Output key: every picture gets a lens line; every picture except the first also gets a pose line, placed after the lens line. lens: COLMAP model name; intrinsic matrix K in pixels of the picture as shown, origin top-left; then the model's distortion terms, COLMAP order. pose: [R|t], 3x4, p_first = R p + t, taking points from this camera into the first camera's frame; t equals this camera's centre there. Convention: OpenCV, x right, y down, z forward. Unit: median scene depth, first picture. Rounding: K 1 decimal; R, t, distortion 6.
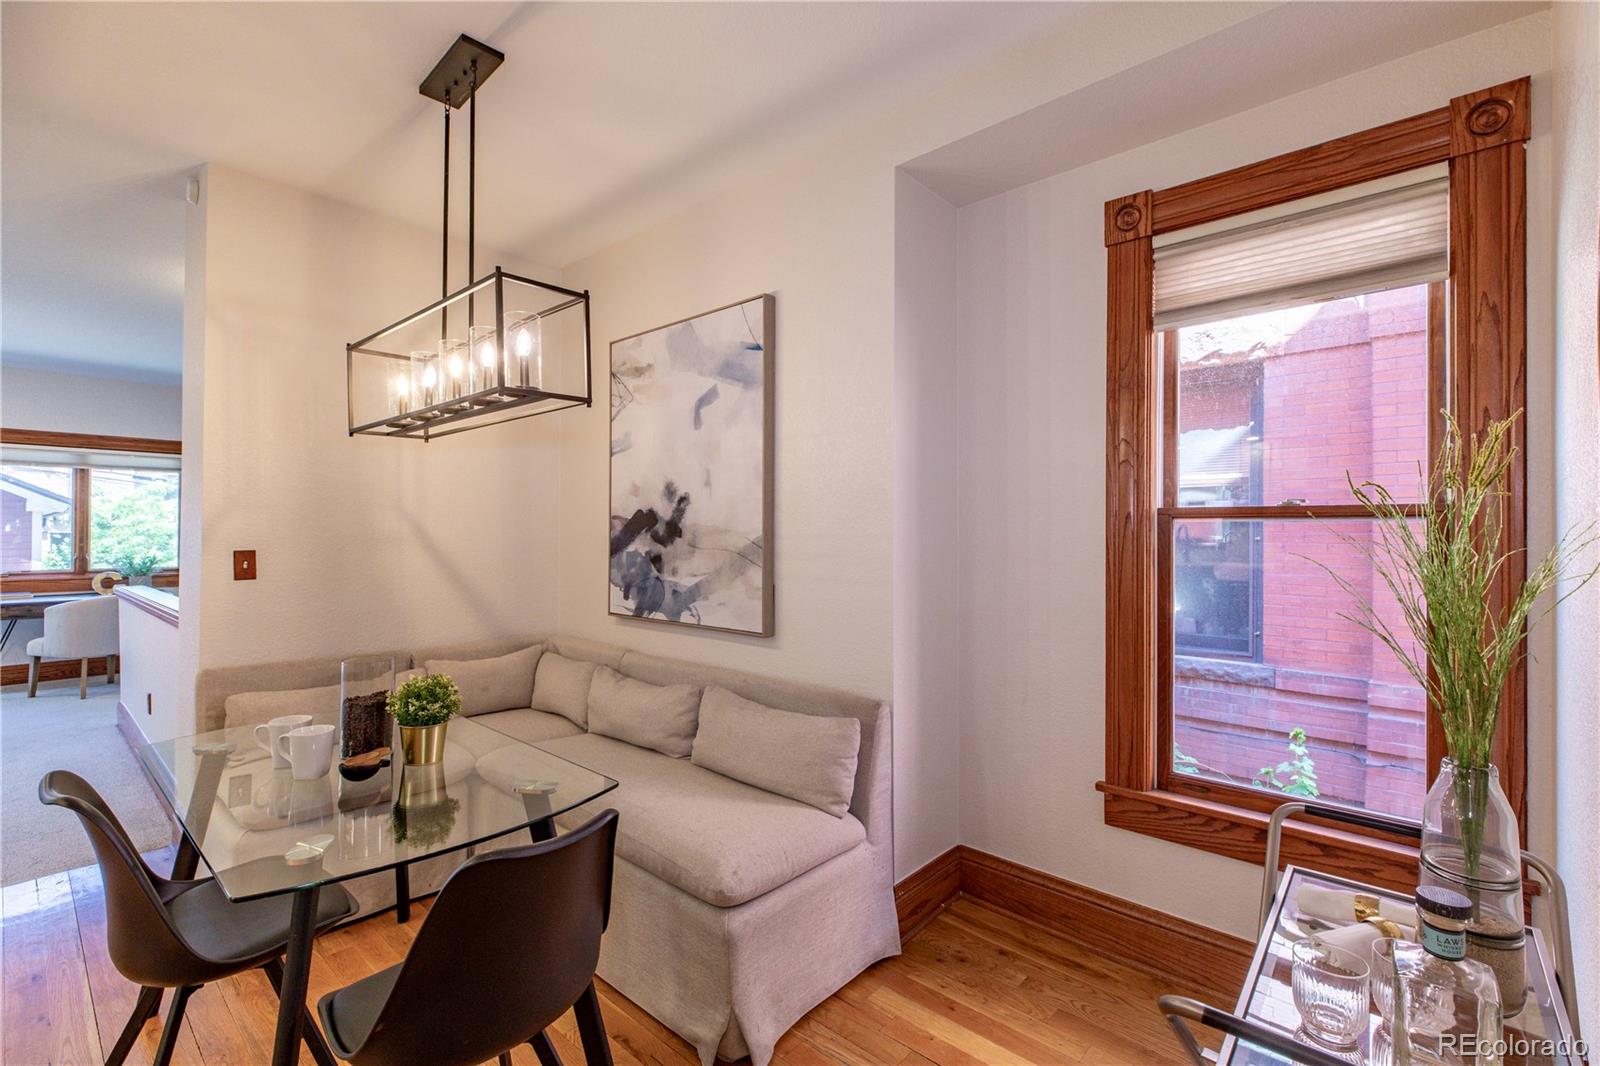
lens RADIAL K [[721.4, 0, 817.6], [0, 721.4, 529.6], [0, 0, 1]] dist [0.006401, 0.000160]
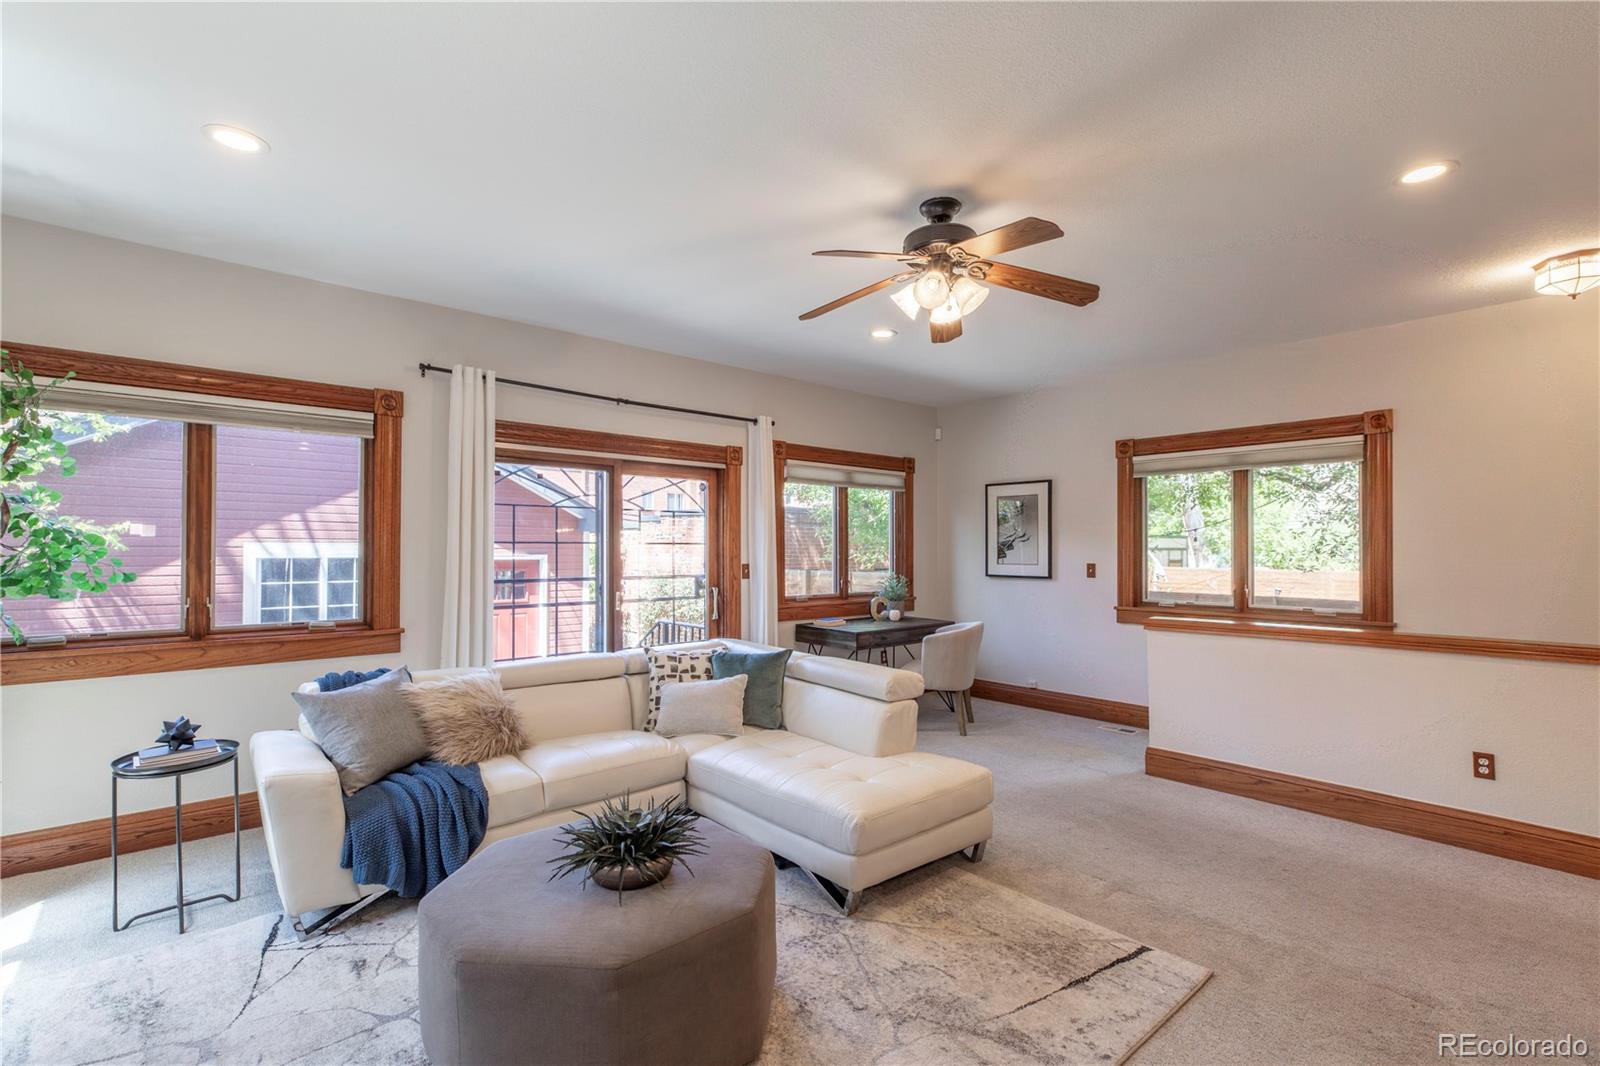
lens RADIAL K [[721.4, 0, 795.9], [0, 721.4, 541.0], [0, 0, 1]] dist [0.006401, 0.000160]
pose [[0.990179, -0.002818, -0.139775, -1.228642], [0.001974, 0.999979, -0.006174, -0.009830], [0.139789, 0.005838, 0.990164, 0.065959]]
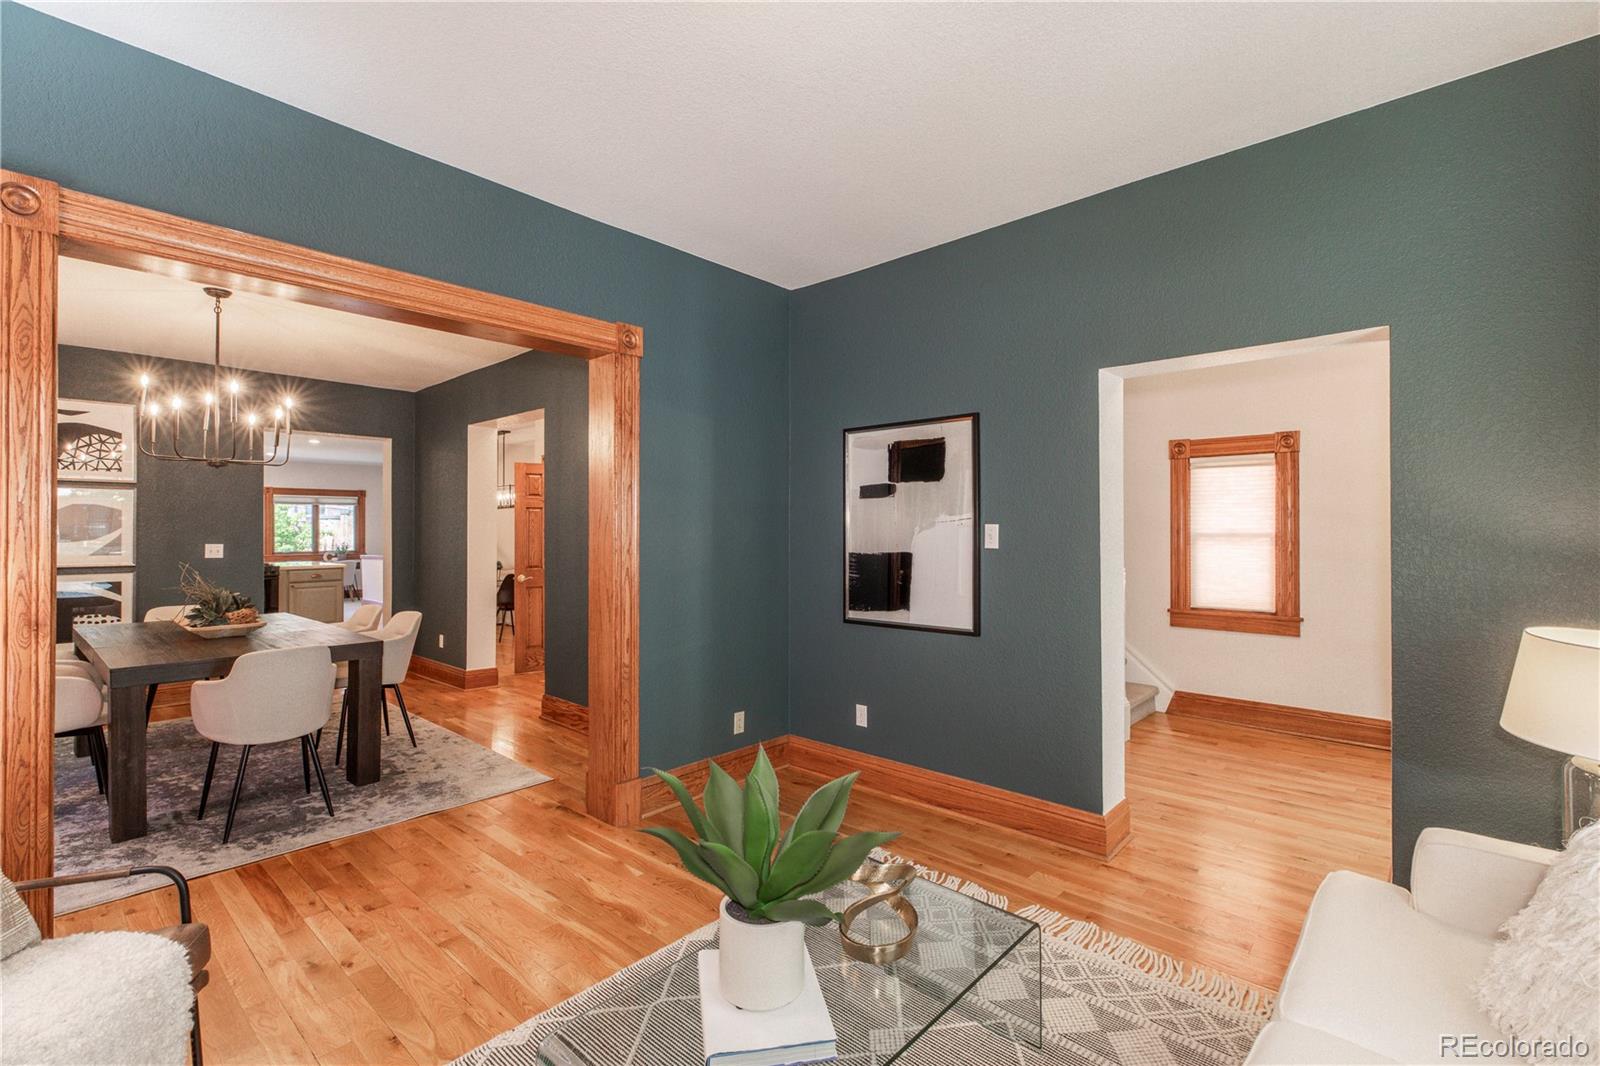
lens RADIAL K [[721.4, 0, 807.8], [0, 721.4, 526.9], [0, 0, 1]] dist [0.006401, 0.000160]
pose [[0.999877, -0.007918, -0.013563, 0.630369], [0.007904, 0.999968, -0.001110, -0.004760], [0.013572, 0.001002, 0.999907, -1.477904]]
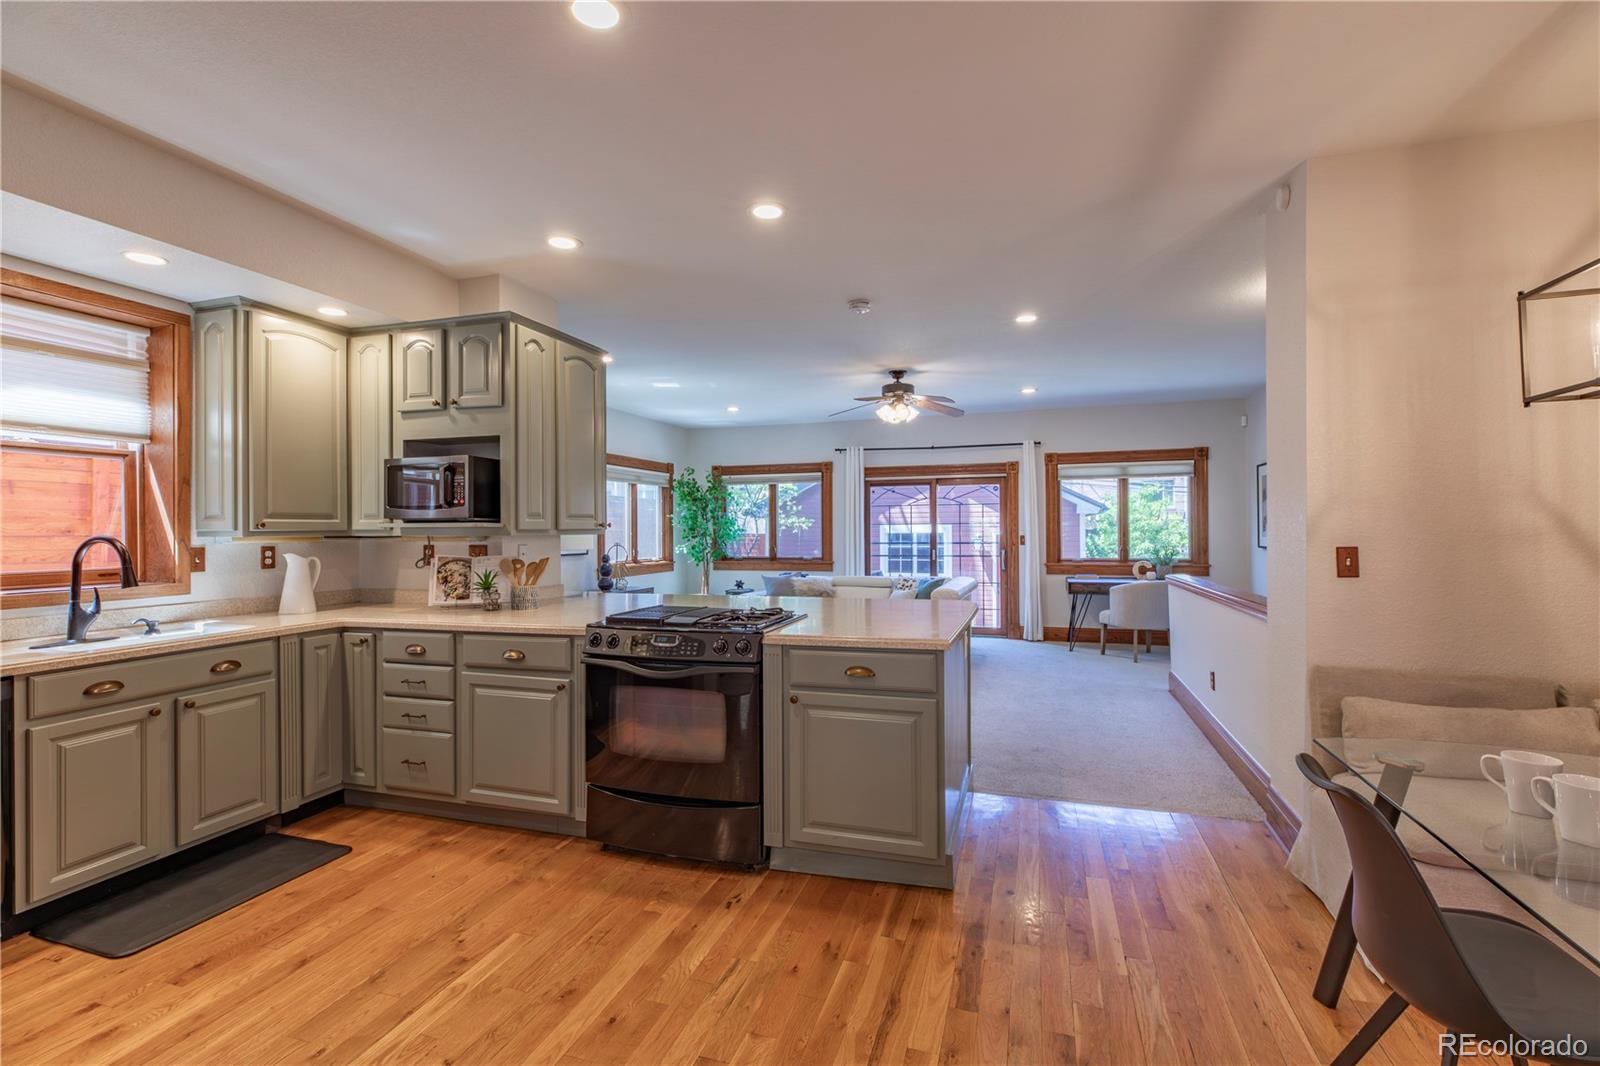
lens RADIAL K [[721.4, 0, 789.0], [0, 721.4, 527.4], [0, 0, 1]] dist [0.006401, 0.000160]
pose [[0.382296, -0.008174, -0.924004, -0.096102], [0.011934, 0.999921, -0.003908, -0.001133], [0.923963, -0.009533, 0.382364, -0.025931]]
